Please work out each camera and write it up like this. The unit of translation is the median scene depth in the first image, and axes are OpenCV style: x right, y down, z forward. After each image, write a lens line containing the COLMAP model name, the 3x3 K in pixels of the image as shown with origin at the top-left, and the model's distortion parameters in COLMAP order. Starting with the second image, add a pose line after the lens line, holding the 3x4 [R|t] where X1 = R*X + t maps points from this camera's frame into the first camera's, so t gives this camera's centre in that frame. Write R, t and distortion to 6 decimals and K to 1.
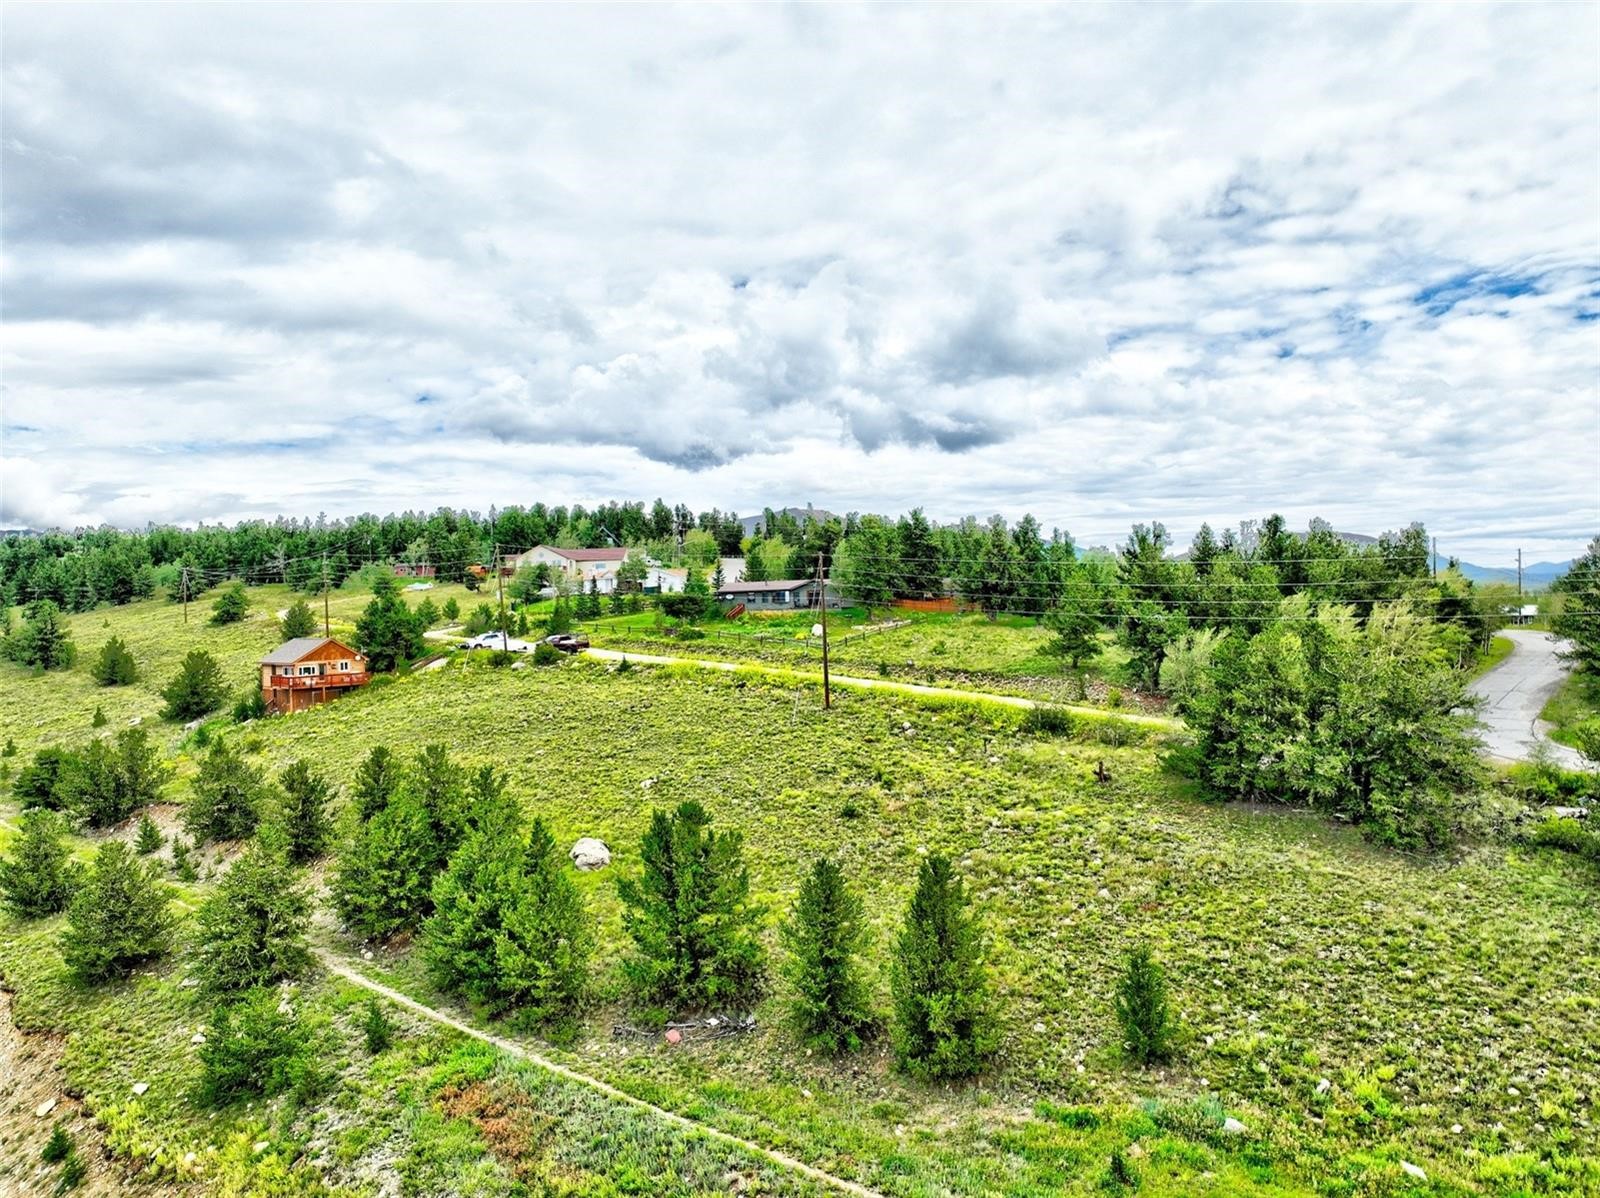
lens RADIAL K [[1130.3, 0, 804.5], [0, 1130.3, 590.0], [0, 0, 1]] dist [0.002559, 0.000311]
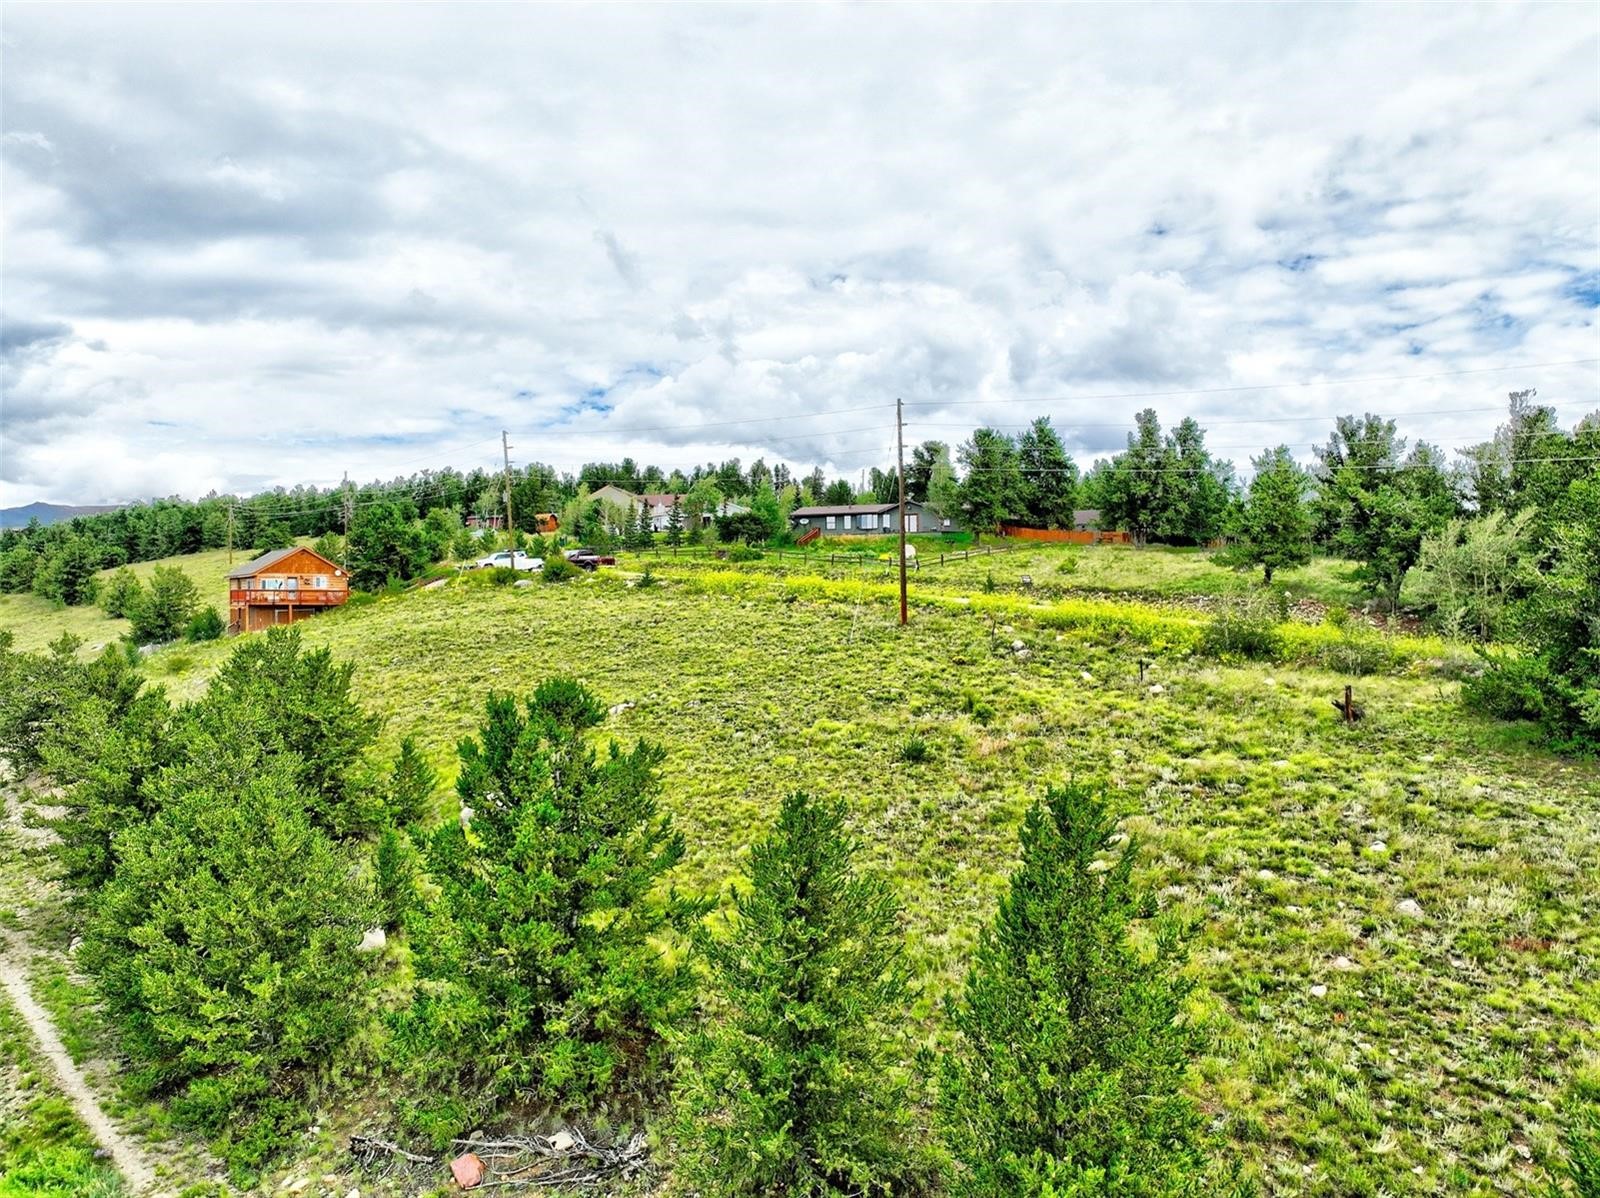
lens RADIAL K [[1130.3, 0, 804.5], [0, 1130.3, 590.0], [0, 0, 1]] dist [0.002559, 0.000311]
pose [[0.994016, 0.023476, -0.106680, 0.045575], [-0.023573, 0.999722, 0.000350, 0.115913], [0.106658, 0.002166, 0.994293, 0.412419]]
